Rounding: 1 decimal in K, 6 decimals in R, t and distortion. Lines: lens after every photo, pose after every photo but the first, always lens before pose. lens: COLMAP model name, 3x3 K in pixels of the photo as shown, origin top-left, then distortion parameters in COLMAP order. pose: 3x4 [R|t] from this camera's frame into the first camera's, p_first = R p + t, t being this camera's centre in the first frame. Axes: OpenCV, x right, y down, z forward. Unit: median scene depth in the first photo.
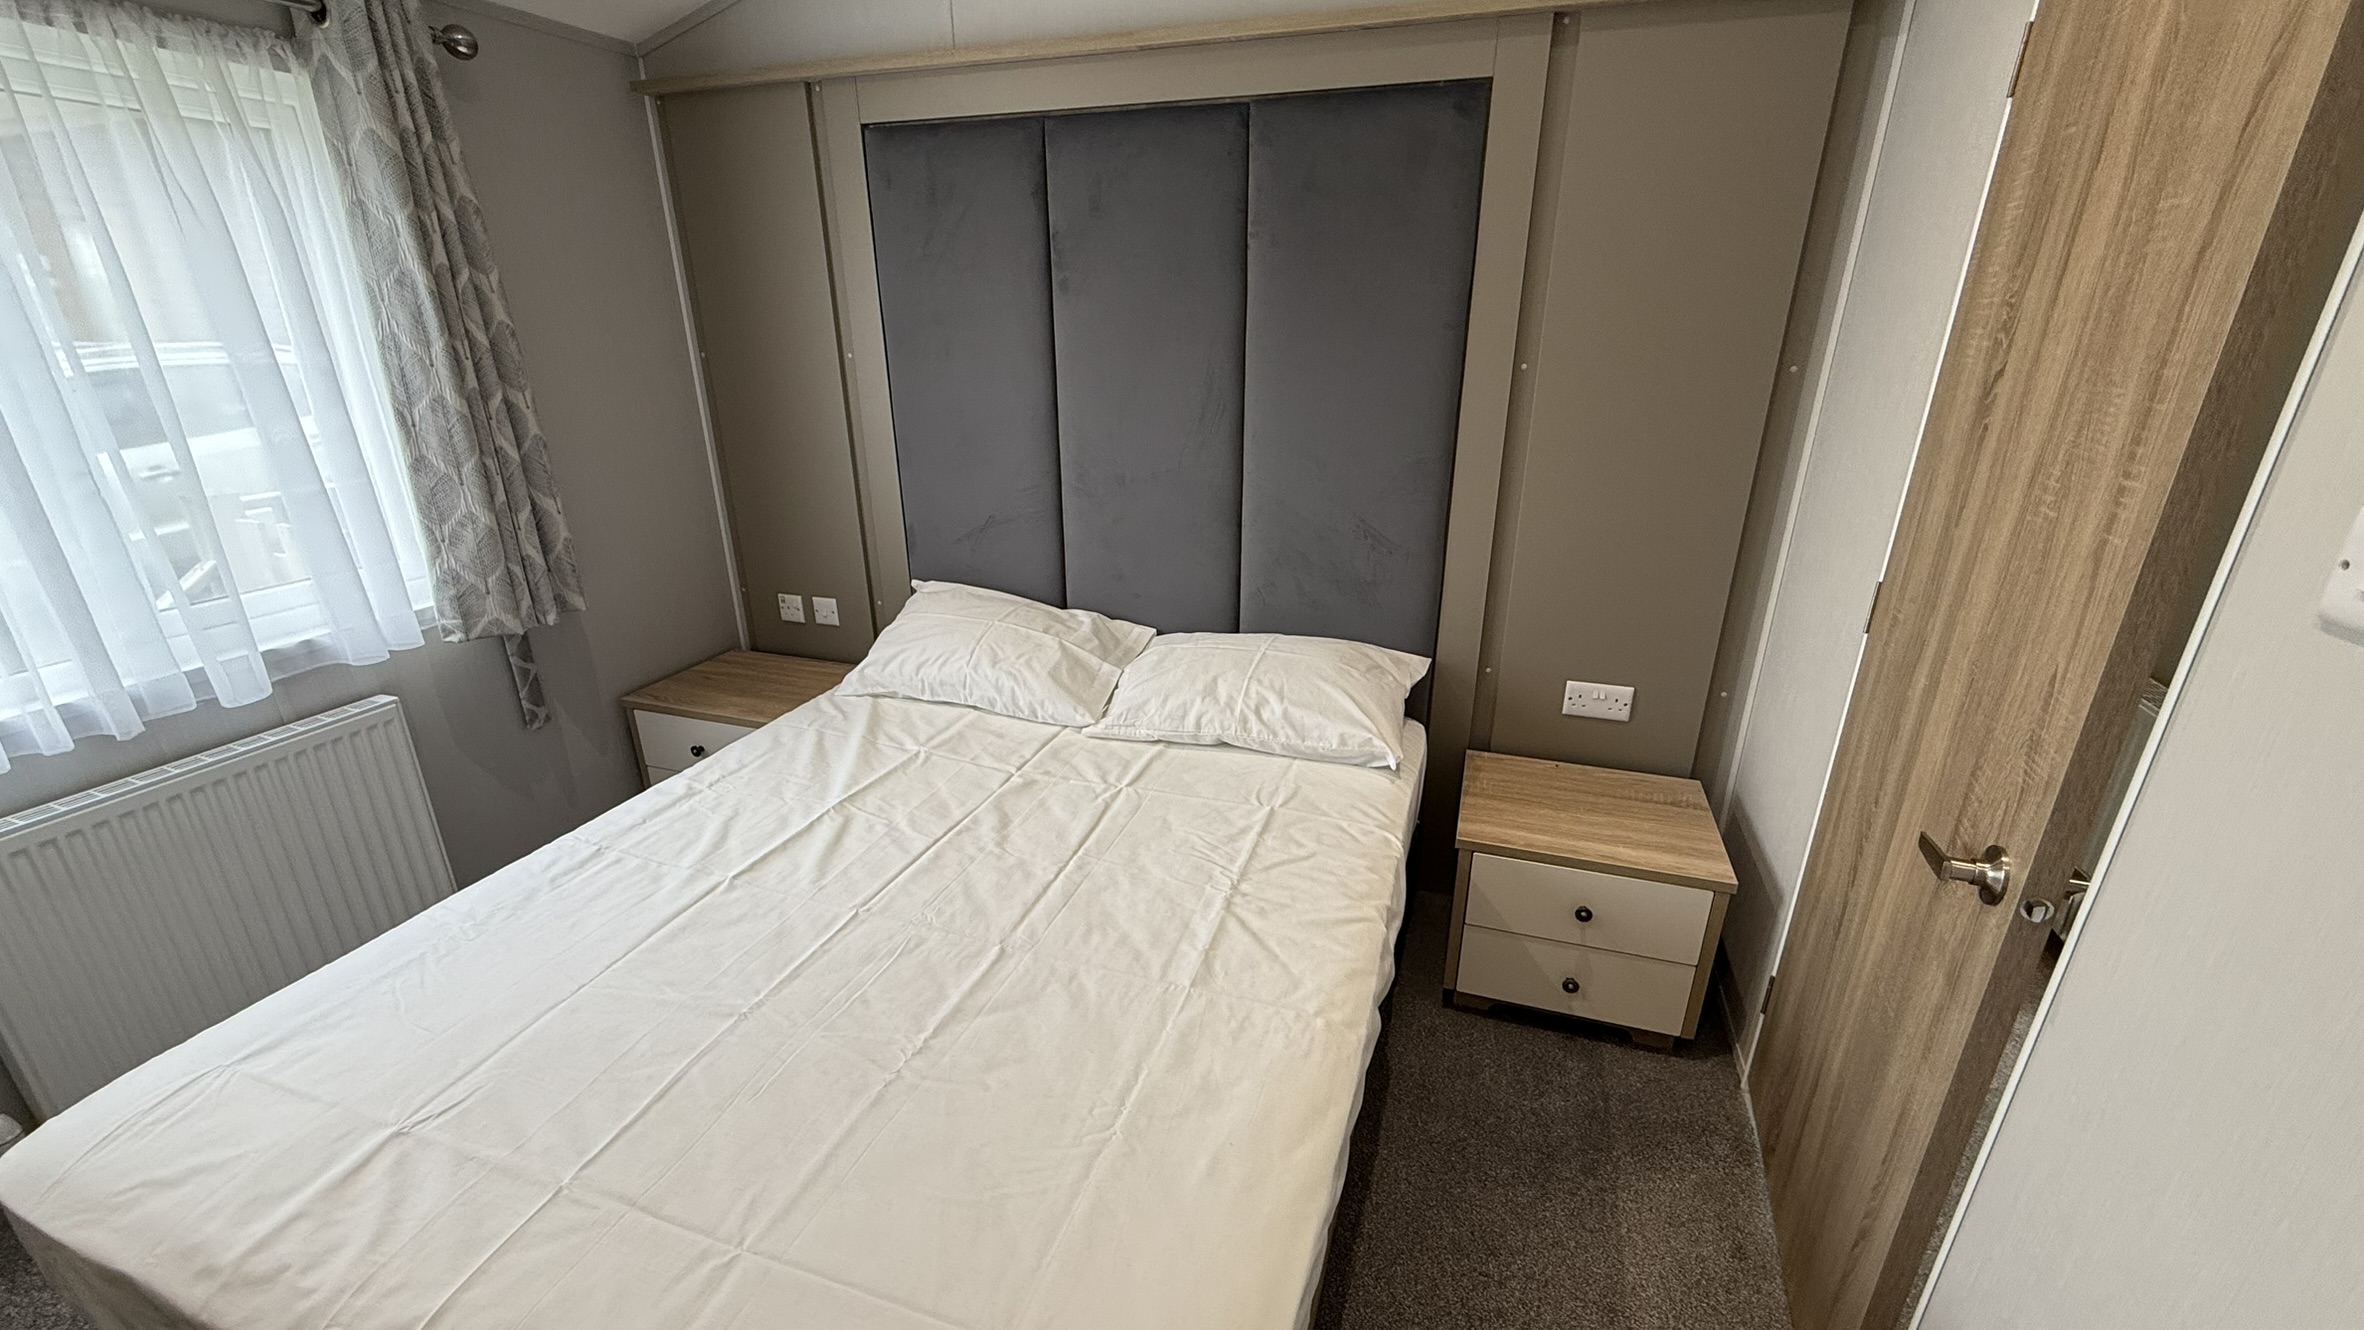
lens RADIAL K [[934.0, 0, 1180.2], [0, 934.0, 644.3], [0, 0, 1]] dist [0.002111, 0.000360]
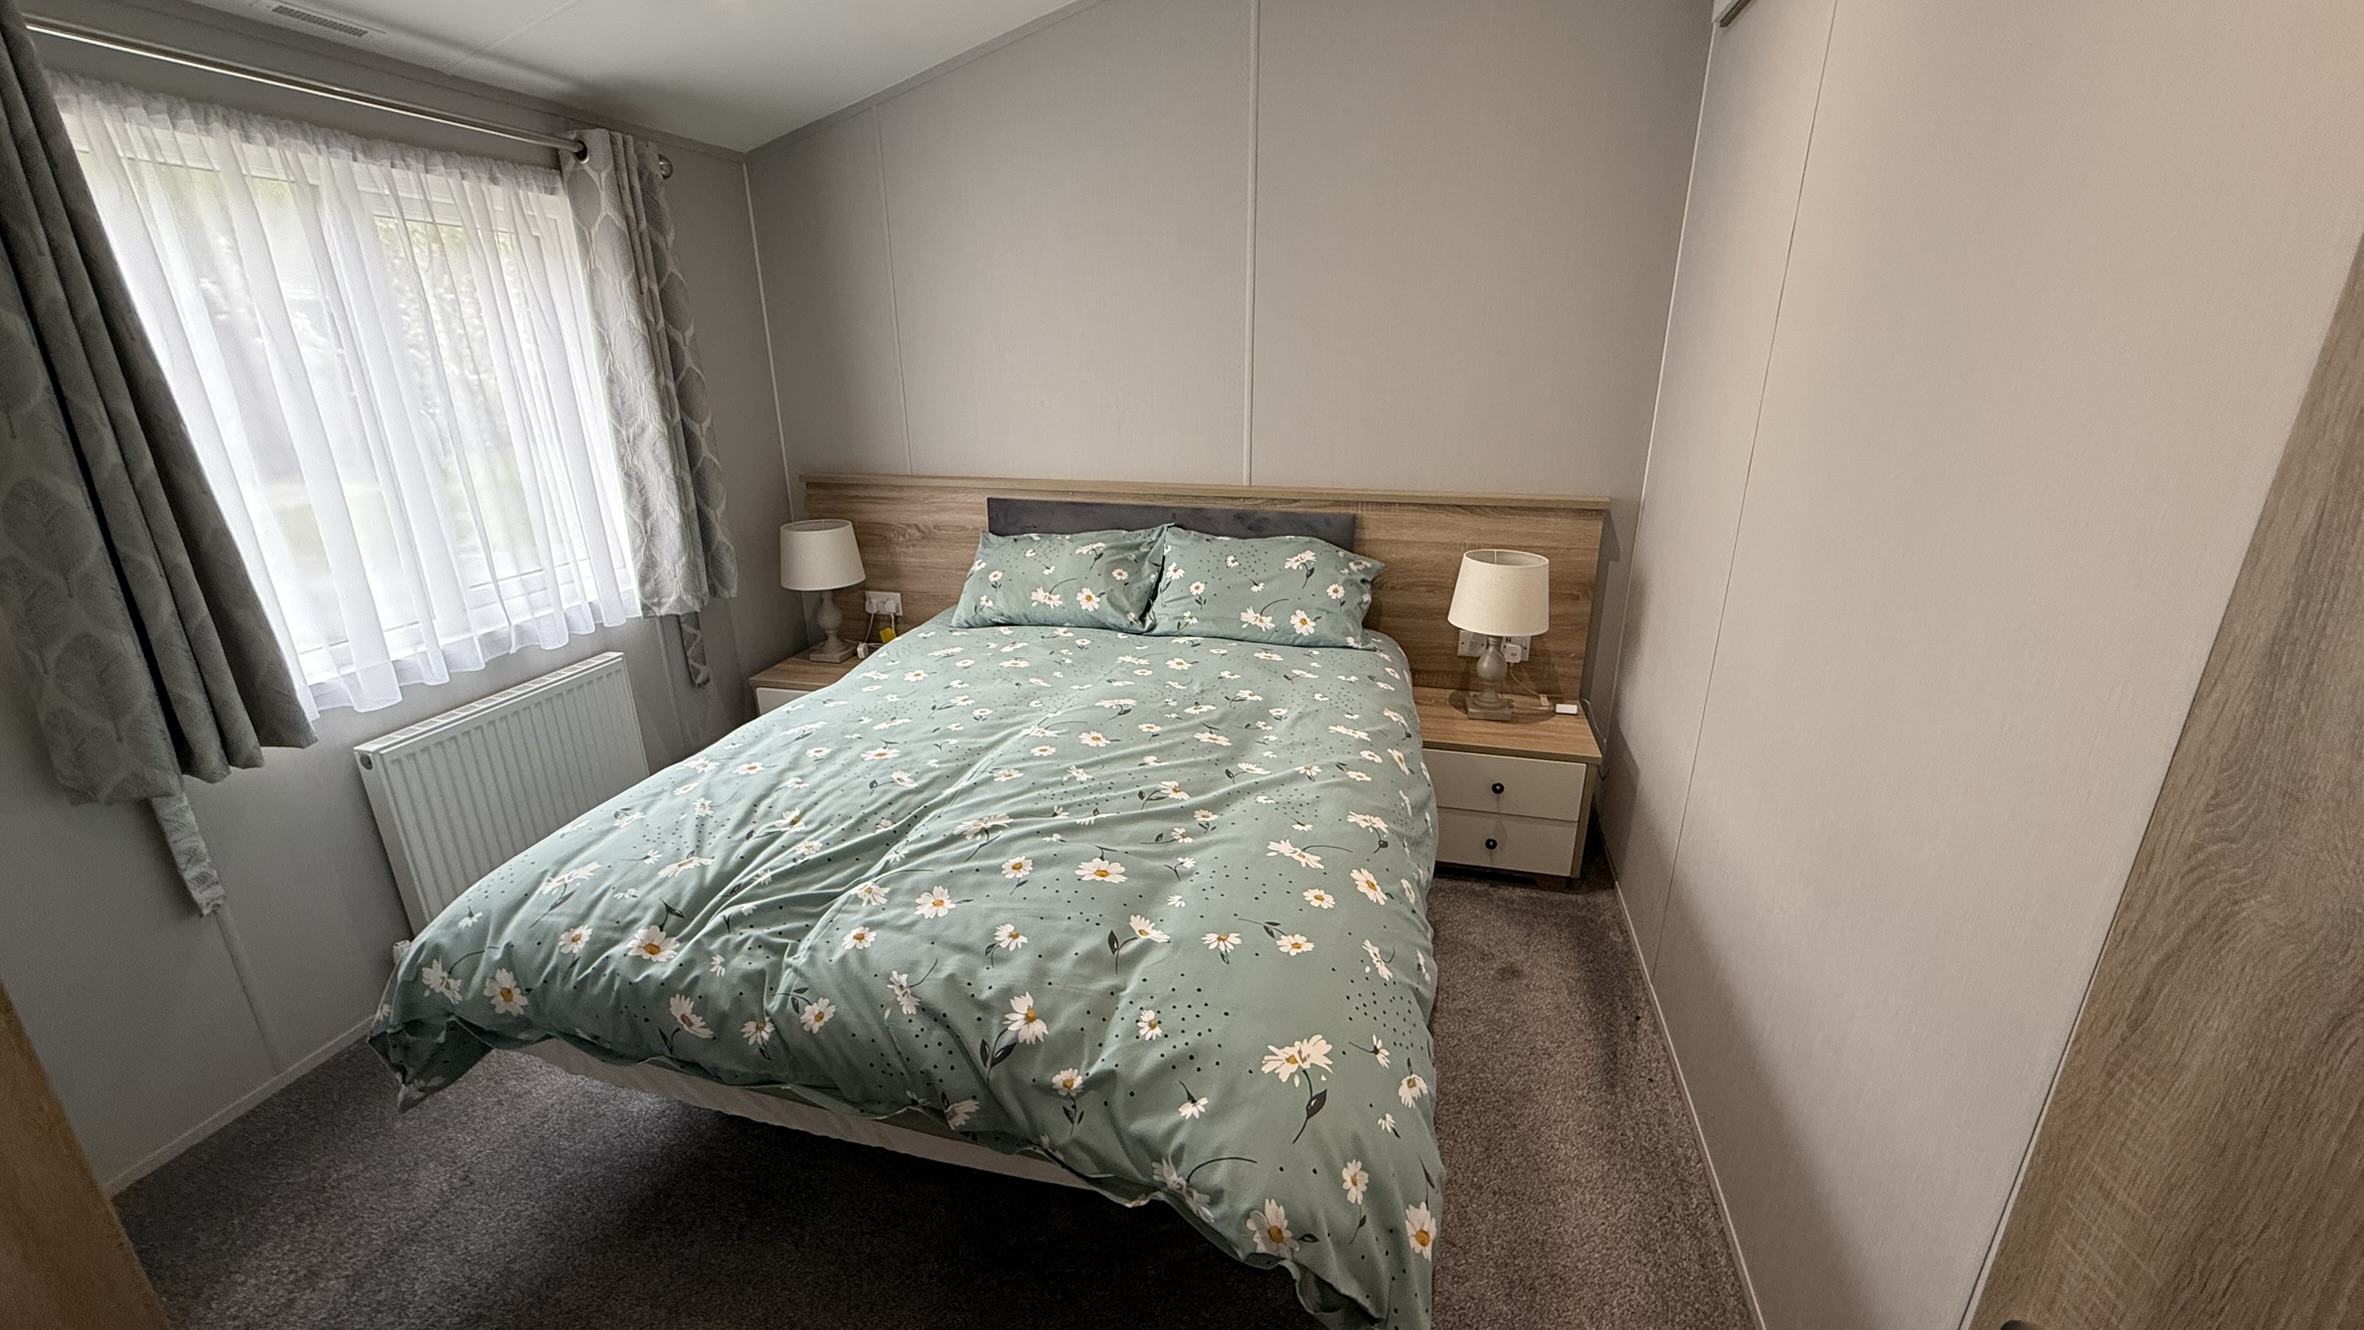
lens RADIAL K [[934.0, 0, 1183.8], [0, 934.0, 677.1], [0, 0, 1]] dist [0.002111, 0.000360]
pose [[0.995427, -0.049491, 0.081706, -0.135336], [0.050406, 0.998687, -0.009171, 0.125297], [-0.081145, 0.013248, 0.996614, -0.345967]]
